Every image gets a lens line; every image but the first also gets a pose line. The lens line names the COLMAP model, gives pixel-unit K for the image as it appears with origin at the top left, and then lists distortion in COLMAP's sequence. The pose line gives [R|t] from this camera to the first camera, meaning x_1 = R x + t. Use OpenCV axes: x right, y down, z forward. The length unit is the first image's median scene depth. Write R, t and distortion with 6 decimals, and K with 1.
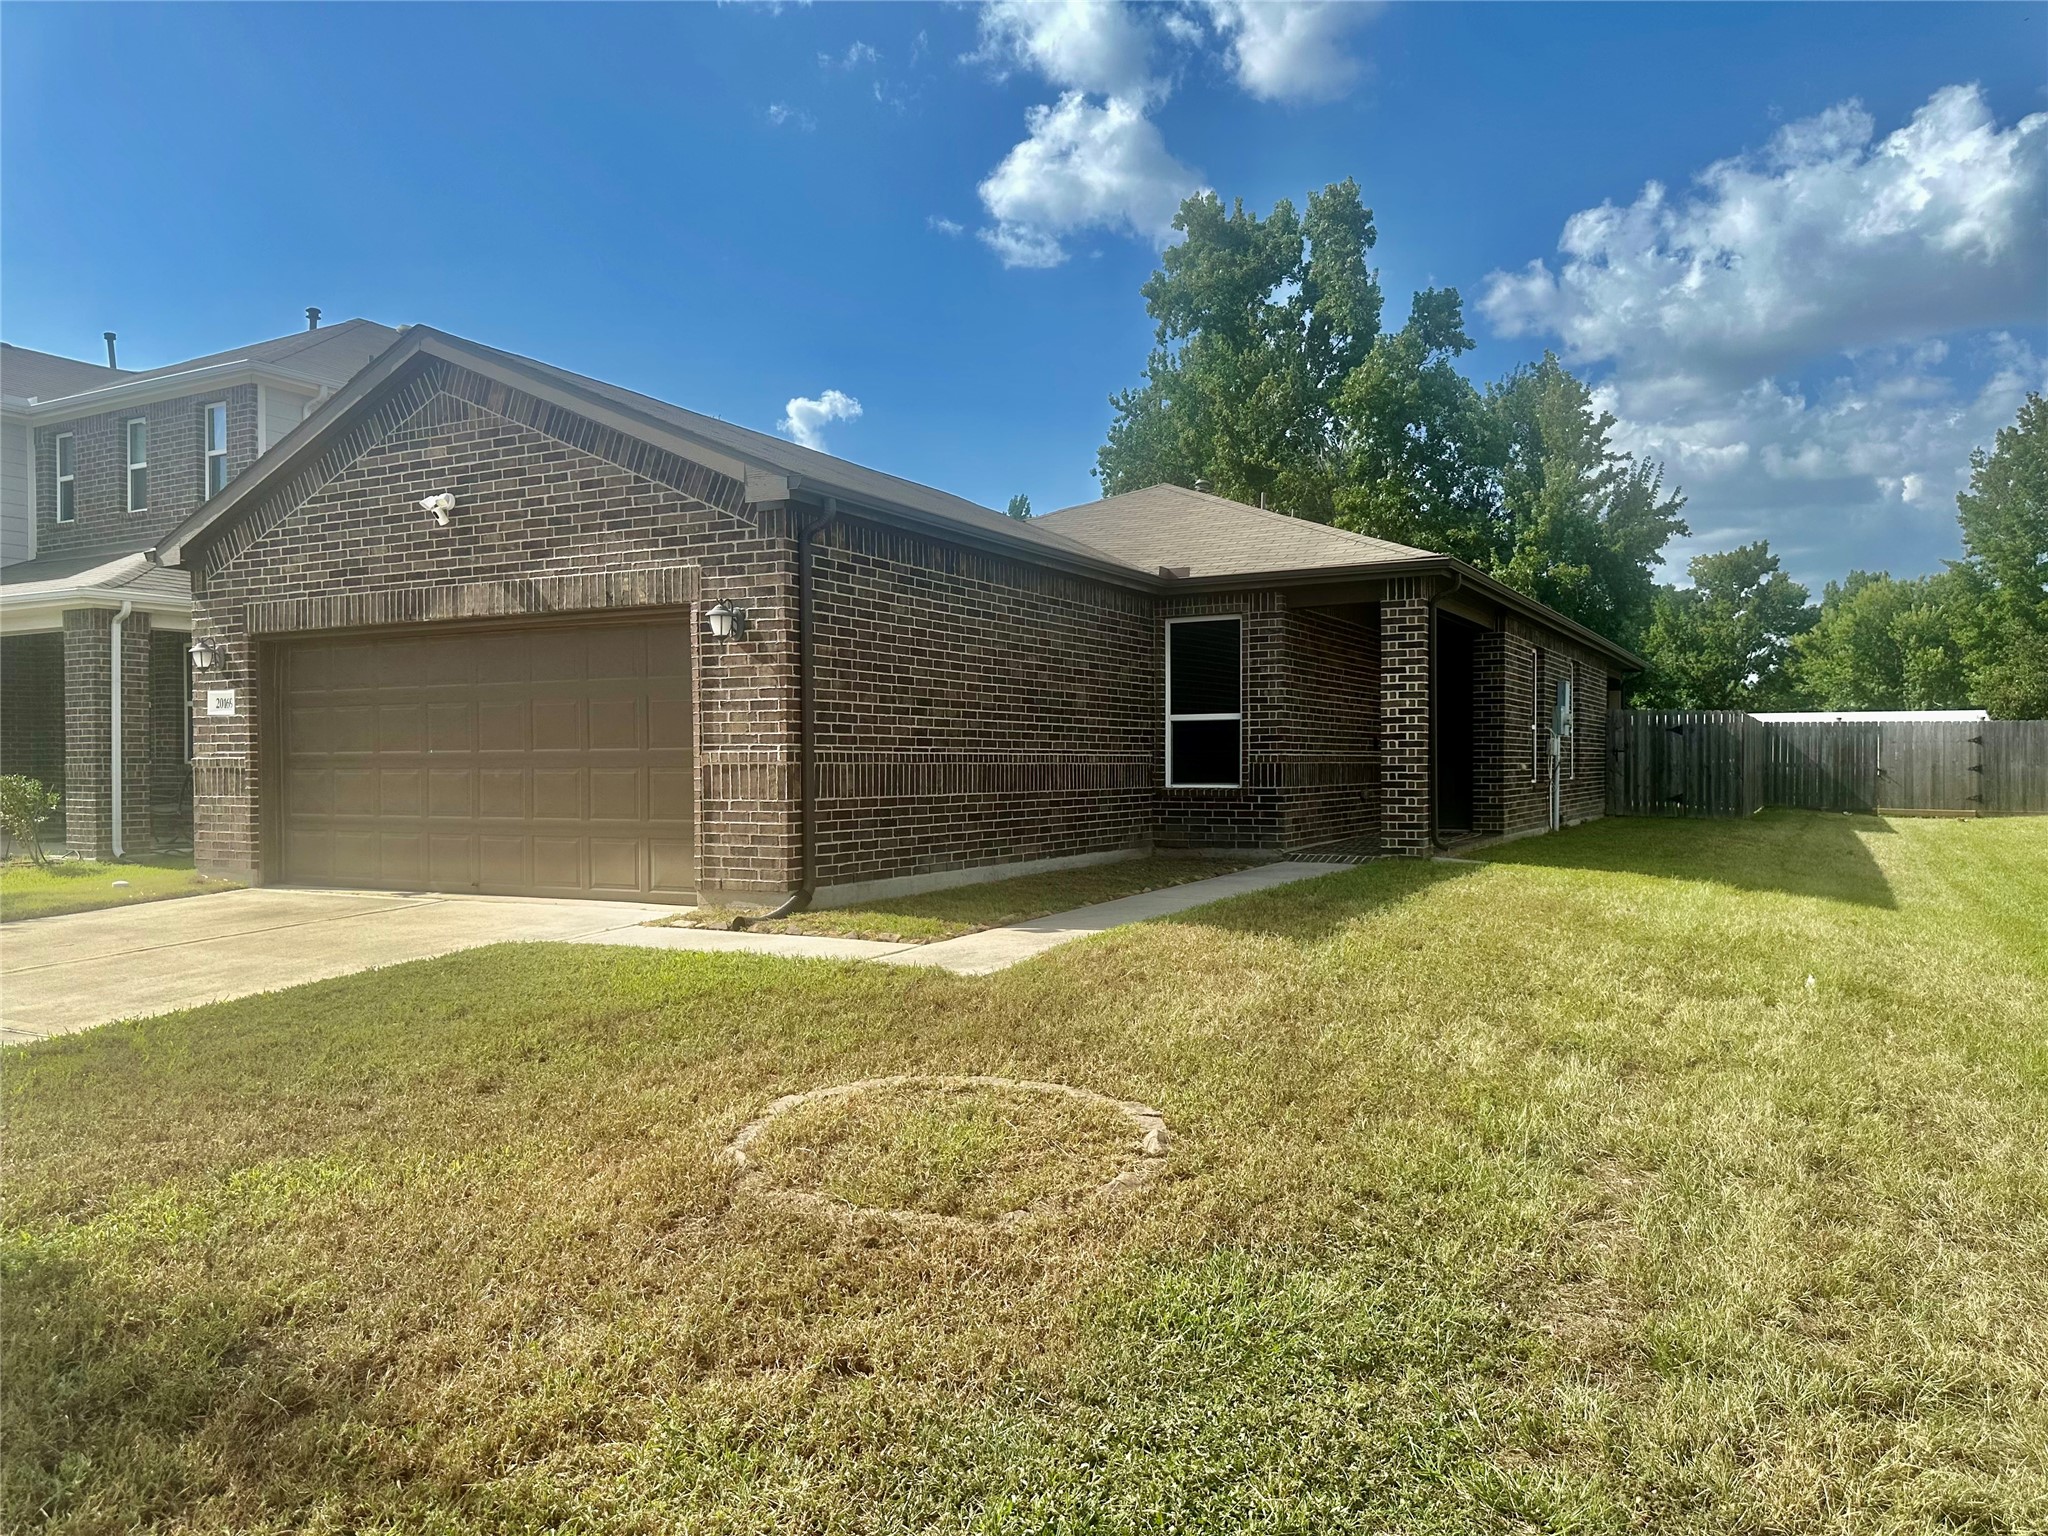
lens RADIAL K [[1458.4, 0, 998.4], [0, 1458.4, 780.4], [0, 0, 1]] dist [0.146742, -0.170462]
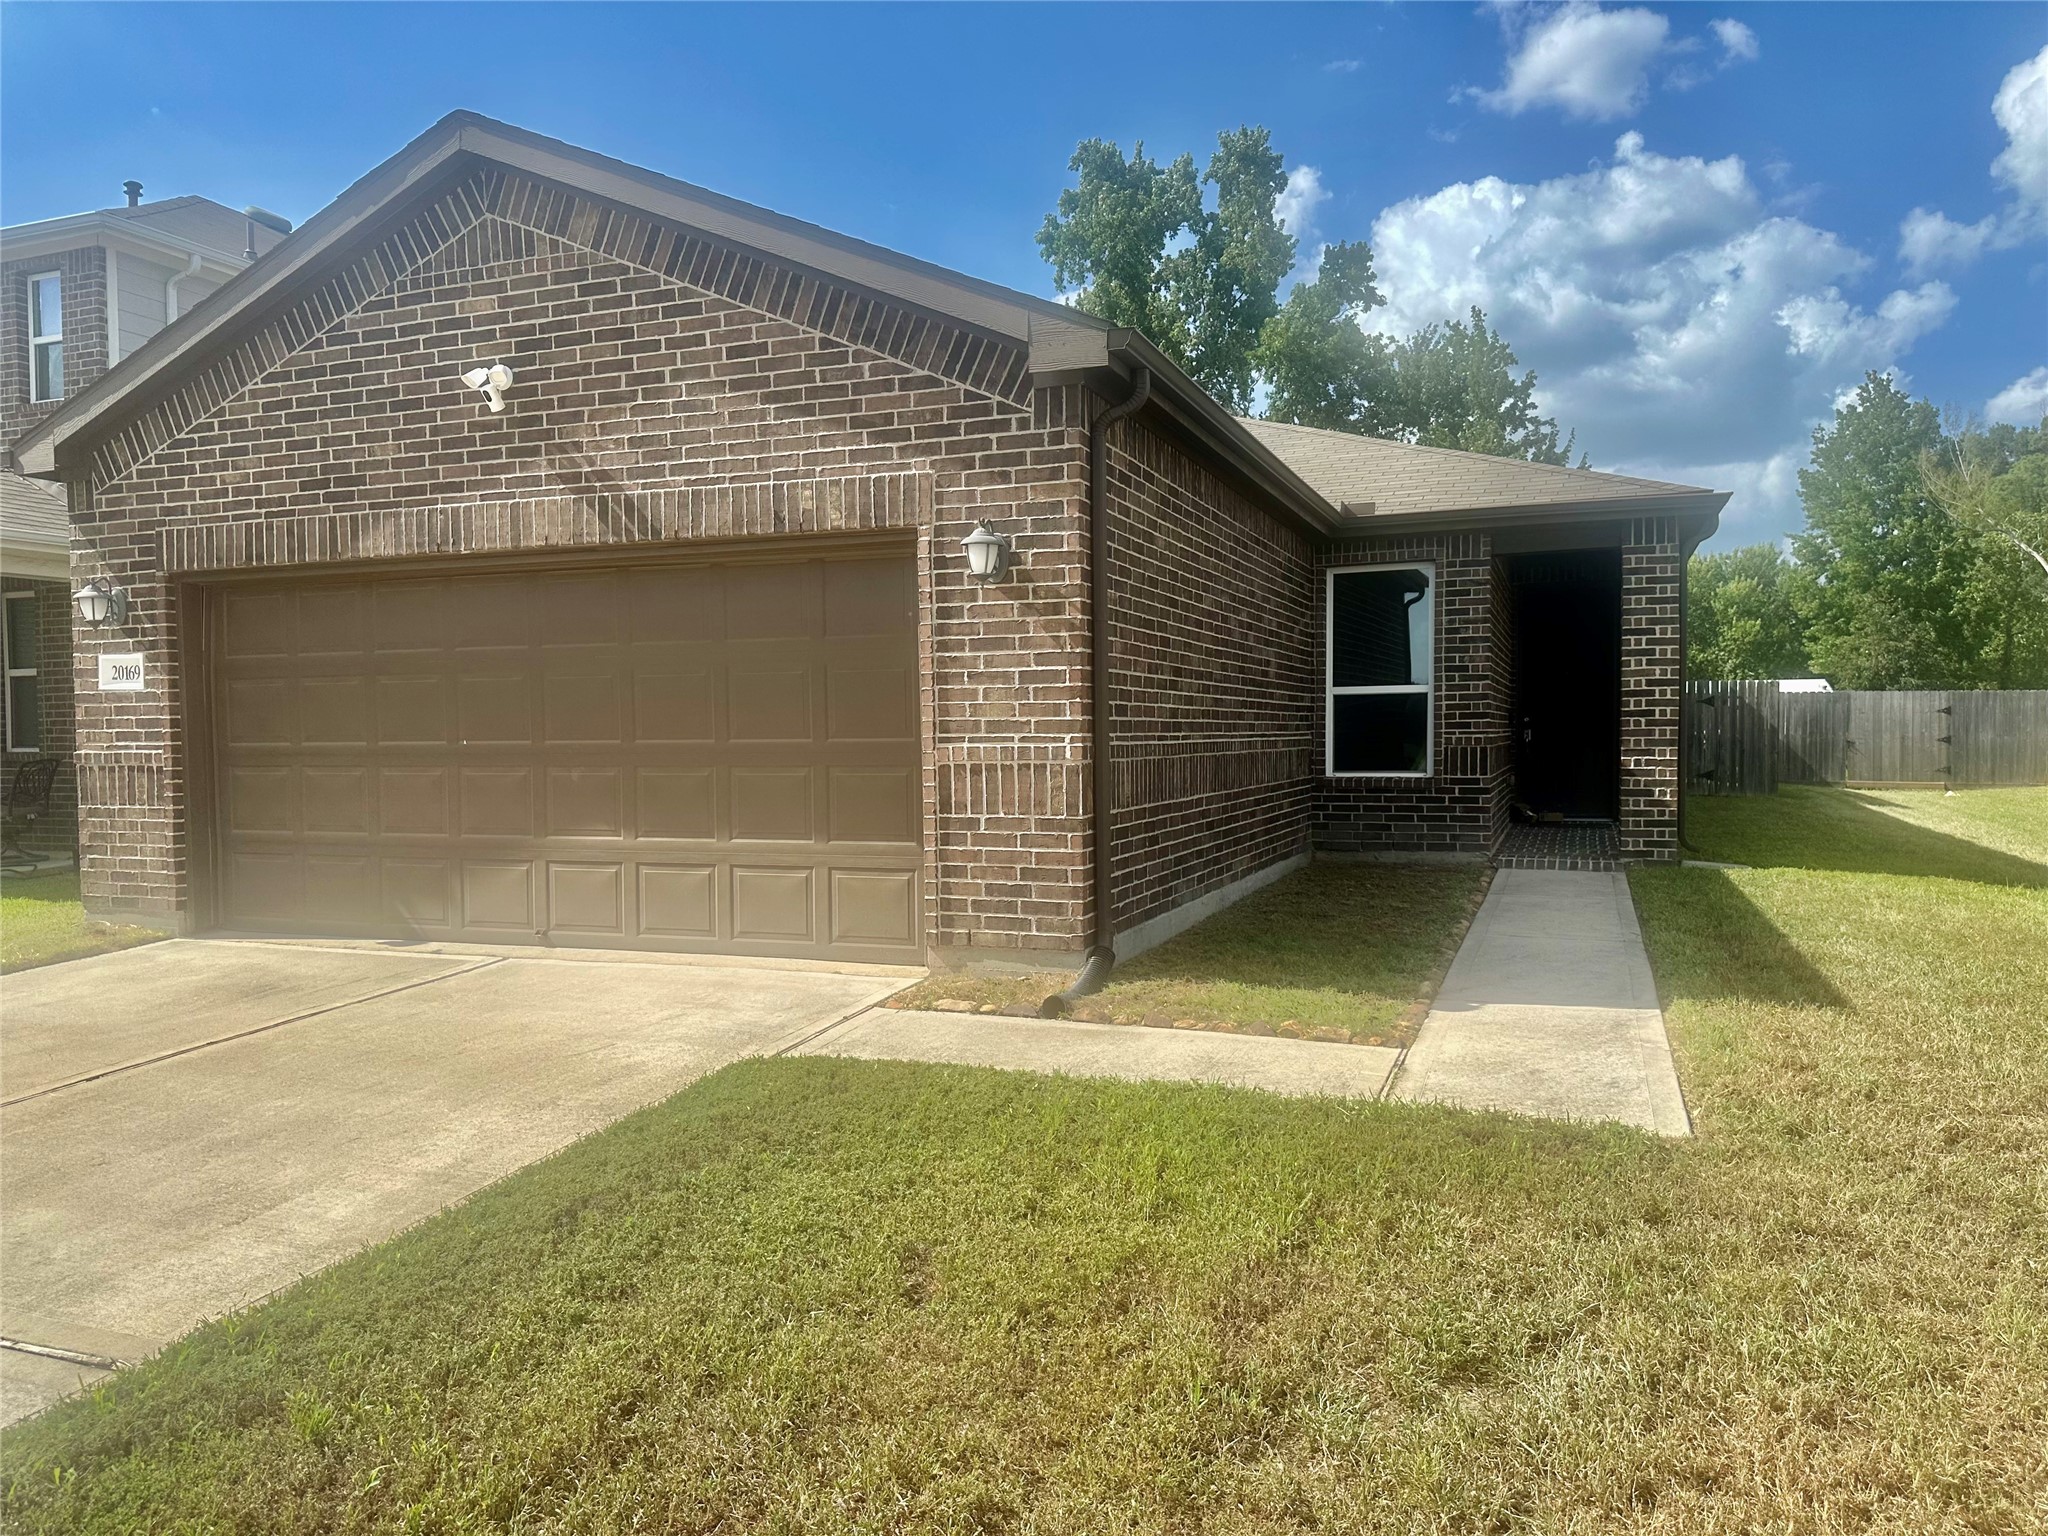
lens RADIAL K [[1458.4, 0, 998.4], [0, 1458.4, 780.4], [0, 0, 1]] dist [0.146742, -0.170462]
pose [[0.990740, -0.009351, 0.135449, -0.227574], [0.006523, 0.999752, 0.021308, -0.014886], [-0.135615, -0.020227, 0.990555, 0.274551]]
